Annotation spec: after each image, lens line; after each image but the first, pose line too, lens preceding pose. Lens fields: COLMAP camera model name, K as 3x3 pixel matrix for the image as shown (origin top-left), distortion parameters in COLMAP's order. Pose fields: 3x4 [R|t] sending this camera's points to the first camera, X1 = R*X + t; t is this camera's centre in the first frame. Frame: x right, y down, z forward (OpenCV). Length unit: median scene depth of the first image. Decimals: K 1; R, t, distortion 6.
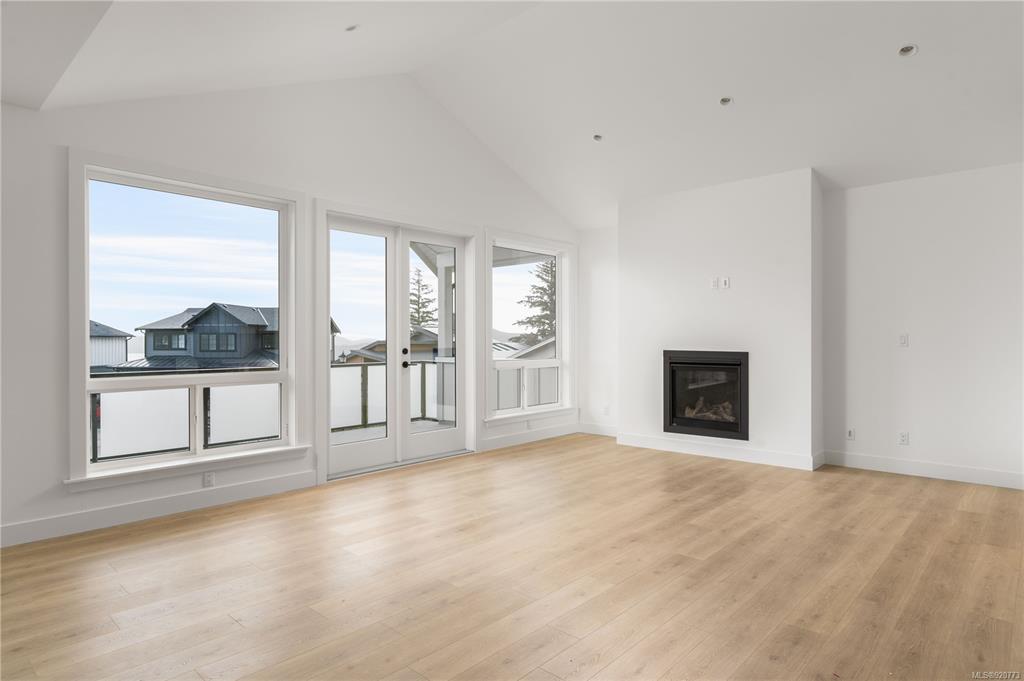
lens RADIAL K [[563.0, 0, 538.7], [0, 563.0, 340.4], [0, 0, 1]] dist [-0.003725, -0.000410]
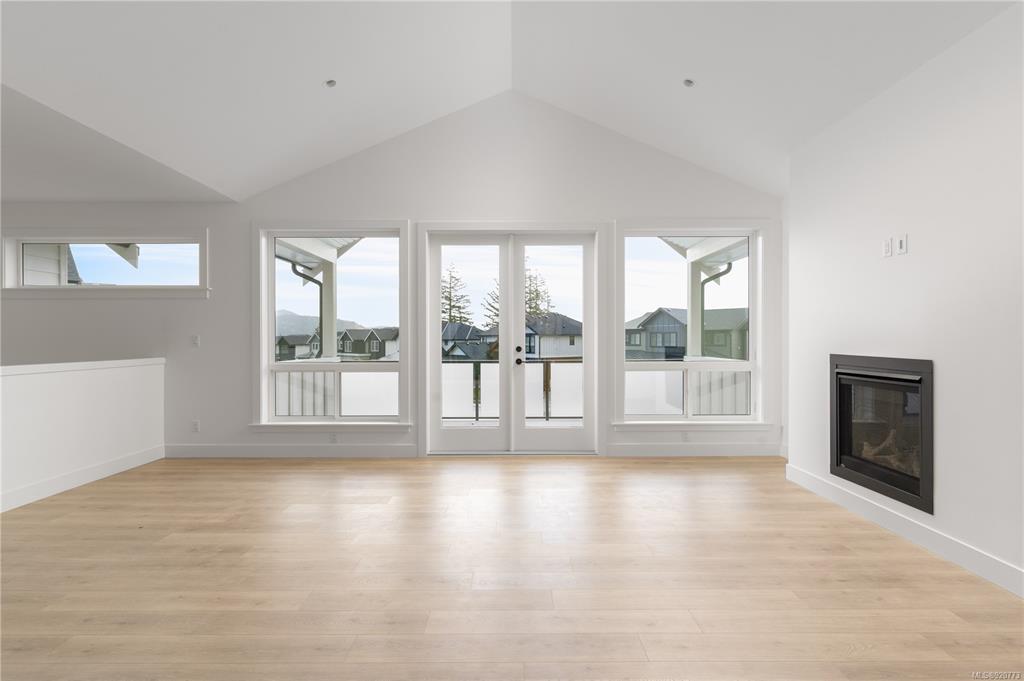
lens RADIAL K [[513.9, 0, 540.0], [0, 513.9, 339.1], [0, 0, 1]] dist [0.001891, 0.000095]
pose [[0.677025, 0.002470, -0.735956, 0.457781], [-0.001066, 0.999997, 0.002375, -0.001704], [0.735960, -0.000824, 0.677025, 0.329999]]
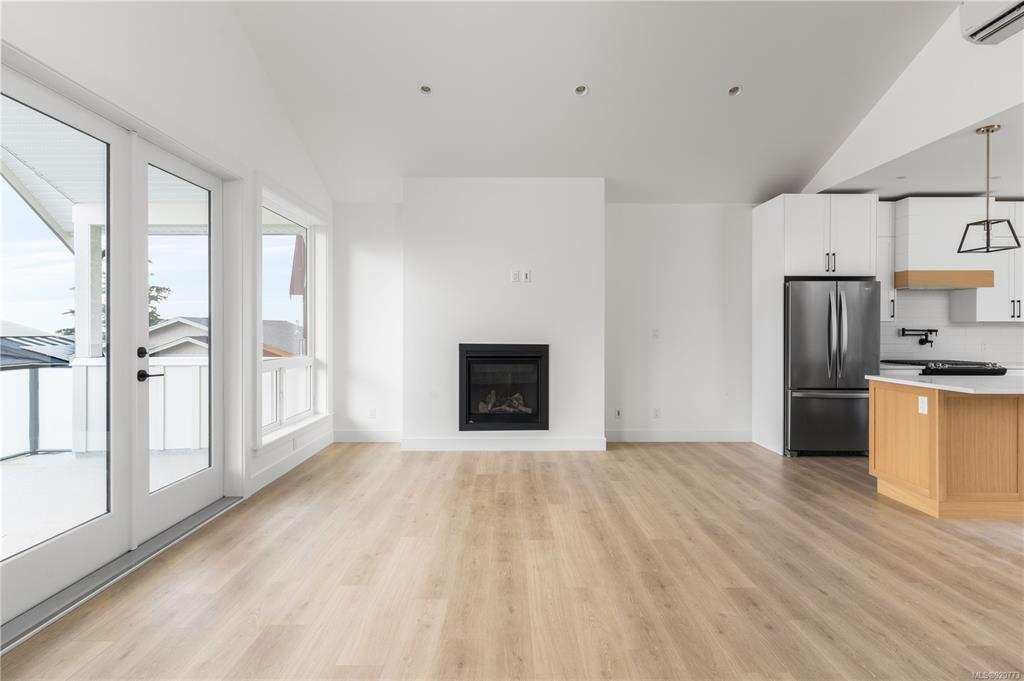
lens RADIAL K [[485.2, 0, 511.2], [0, 485.2, 329.6], [0, 0, 1]] dist [0.001089, -0.000451]
pose [[0.758725, 0.004835, 0.651393, -0.245776], [-0.001135, 0.999981, -0.006100, -0.000858], [-0.651410, 0.003889, 0.758716, 0.343958]]
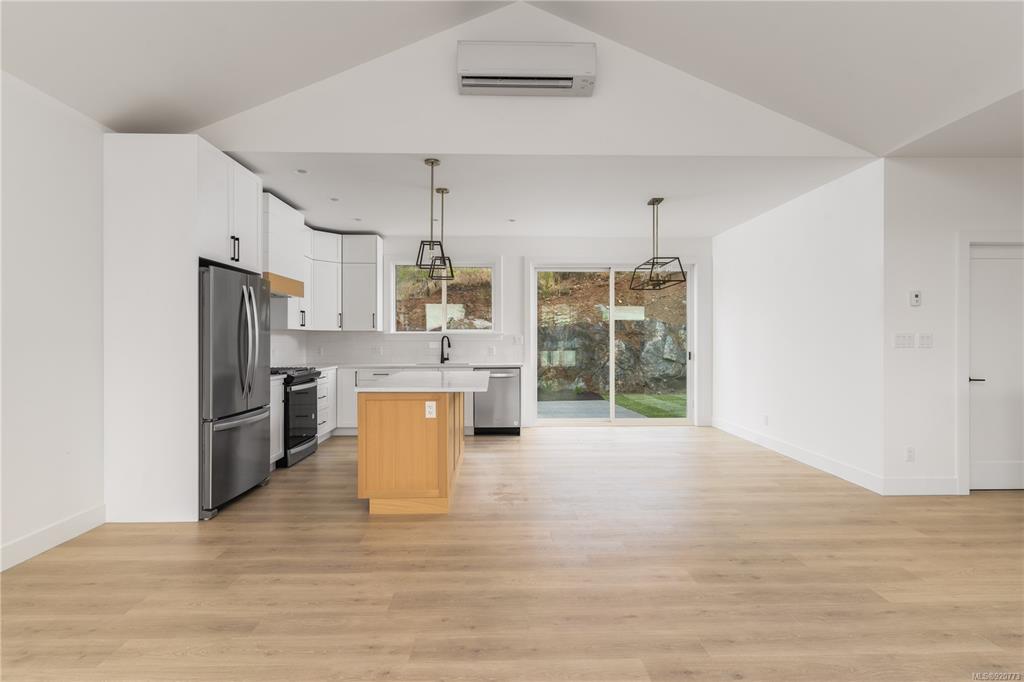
lens RADIAL K [[502.6, 0, 512.0], [0, 502.6, 341.0], [0, 0, 1]] dist [0.002566, -0.000108]
pose [[-0.659414, 0.000908, 0.751780, -0.033880], [0.004074, 0.999989, 0.002365, -0.000091], [-0.751769, 0.004622, -0.659410, 0.773367]]
